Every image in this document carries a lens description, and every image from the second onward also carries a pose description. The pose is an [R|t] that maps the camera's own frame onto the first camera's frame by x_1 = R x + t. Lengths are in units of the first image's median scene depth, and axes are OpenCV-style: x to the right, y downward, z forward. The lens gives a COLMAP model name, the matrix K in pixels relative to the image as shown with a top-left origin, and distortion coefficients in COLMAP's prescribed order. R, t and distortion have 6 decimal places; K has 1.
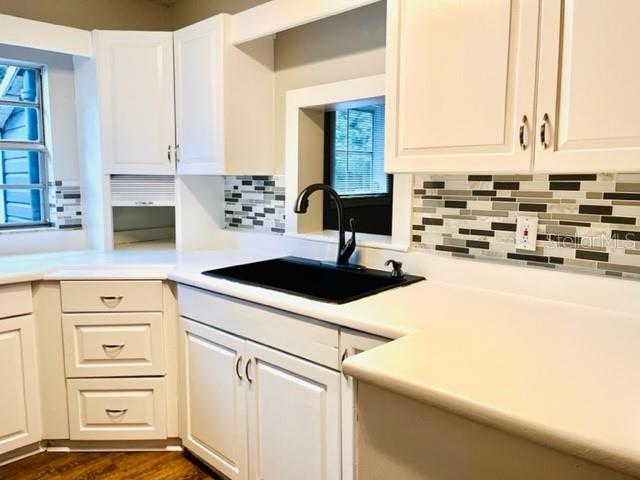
lens RADIAL K [[499.3, 0, 320.0], [0, 499.3, 240.0], [0, 0, 1]] dist [0.006678, -0.009352]
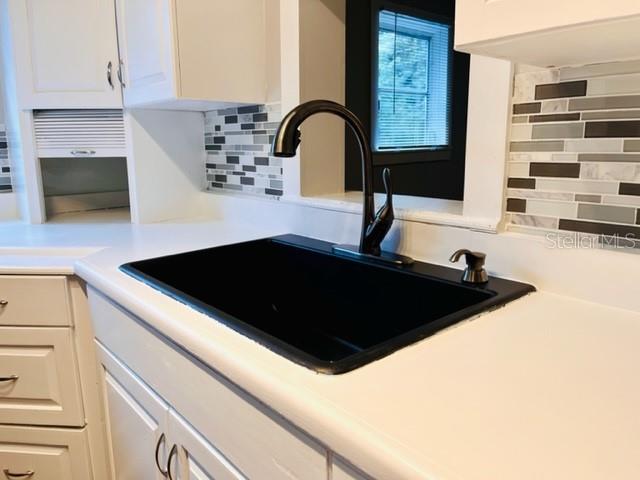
lens RADIAL K [[499.3, 0, 320.0], [0, 499.3, 240.0], [0, 0, 1]] dist [0.006678, -0.009352]
pose [[0.994462, 0.005504, -0.104952, 0.040077], [0.001841, 0.997562, 0.069764, -0.002746], [0.105080, -0.069571, 0.992027, 0.369176]]
